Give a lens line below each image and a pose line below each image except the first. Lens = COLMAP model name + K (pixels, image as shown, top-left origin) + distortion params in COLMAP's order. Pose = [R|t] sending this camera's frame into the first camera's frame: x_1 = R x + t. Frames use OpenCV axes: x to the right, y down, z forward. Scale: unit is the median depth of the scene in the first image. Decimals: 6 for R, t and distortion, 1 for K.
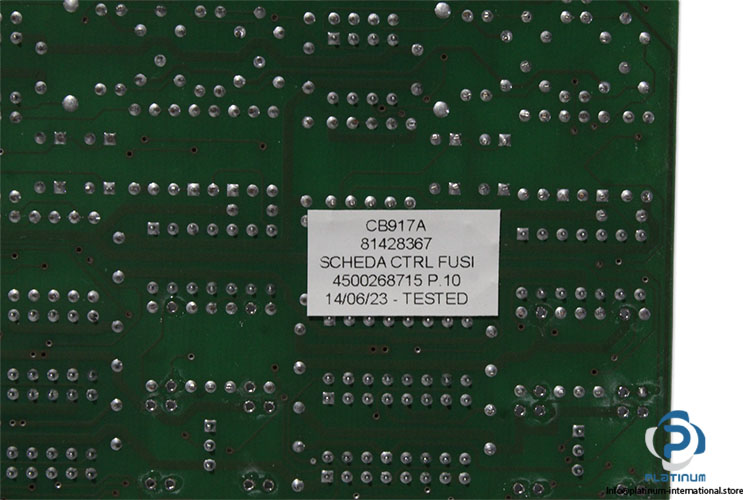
lens RADIAL K [[1892.9, 0, 374.7], [0, 1892.9, 250.2], [0, 0, 1]] dist [0.062605, 0.000000]
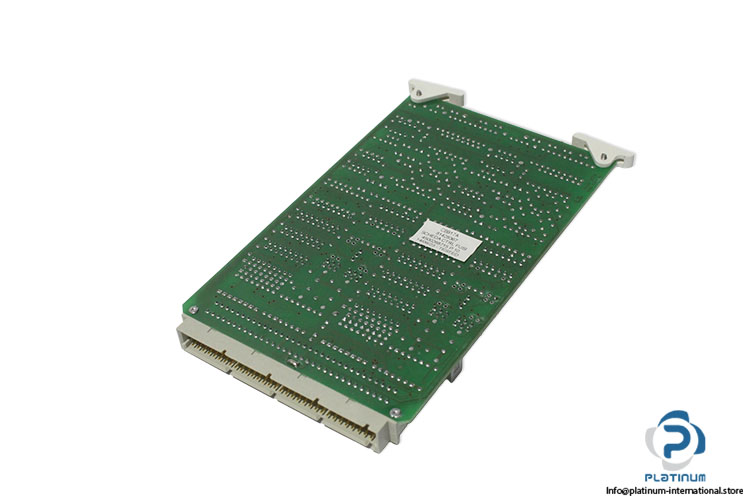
lens RADIAL K [[1121.2, 0, 375.2], [0, 1121.2, 250.2], [0, 0, 1]] dist [-0.021515, 0.000000]
pose [[0.833400, 0.330839, -0.442707, 0.706350], [-0.552171, 0.532476, -0.641542, 1.202372], [0.023483, 0.779111, 0.626446, -0.092450]]
